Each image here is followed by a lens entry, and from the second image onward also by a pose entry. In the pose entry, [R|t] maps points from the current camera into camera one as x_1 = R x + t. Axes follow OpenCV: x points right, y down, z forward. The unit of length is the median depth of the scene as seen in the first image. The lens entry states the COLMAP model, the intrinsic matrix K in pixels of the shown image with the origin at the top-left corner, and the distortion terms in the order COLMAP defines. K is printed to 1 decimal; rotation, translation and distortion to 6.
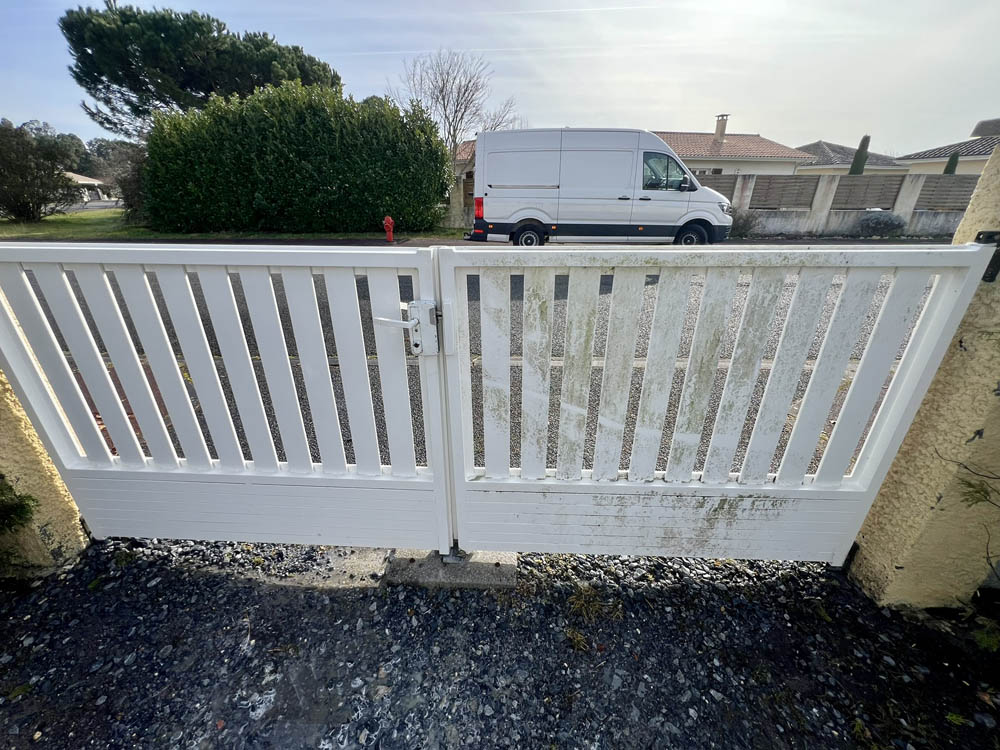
lens RADIAL K [[400.6, 0, 502.8], [0, 400.6, 373.2], [0, 0, 1]] dist [-0.001340, 0.000127]
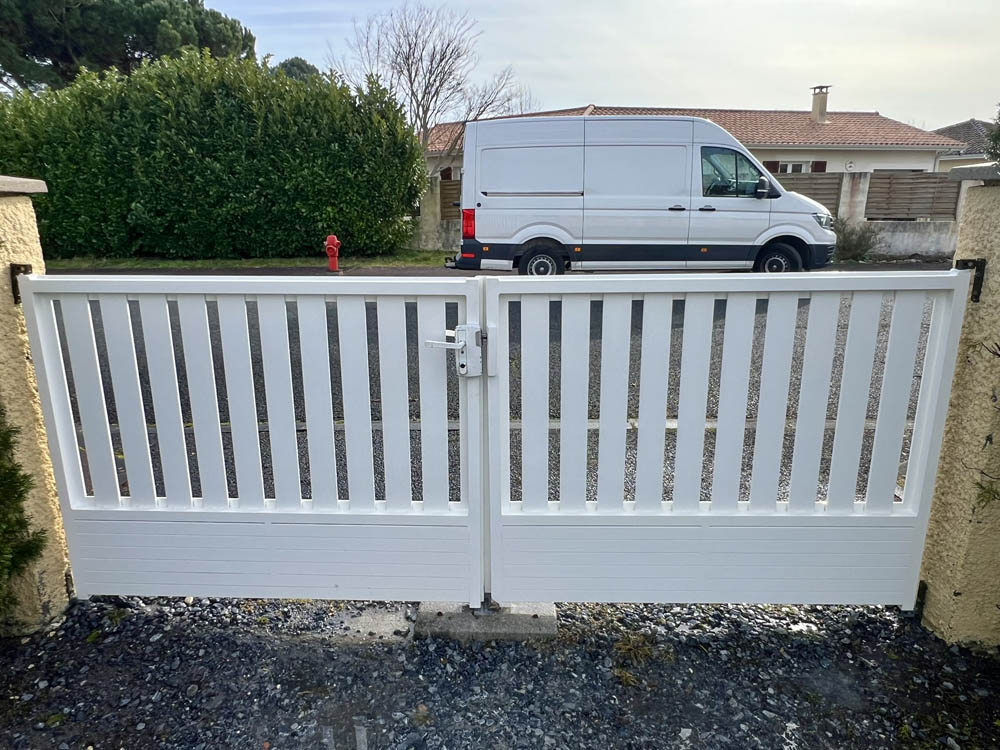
lens RADIAL K [[670.4, 0, 500.2], [0, 670.4, 376.0], [0, 0, 1]] dist [0.003389, -0.005968]
pose [[0.999916, -0.009002, 0.009350, -0.101635], [0.010373, 0.987268, -0.158725, 0.183335], [-0.007802, 0.158808, 0.987279, -0.574185]]
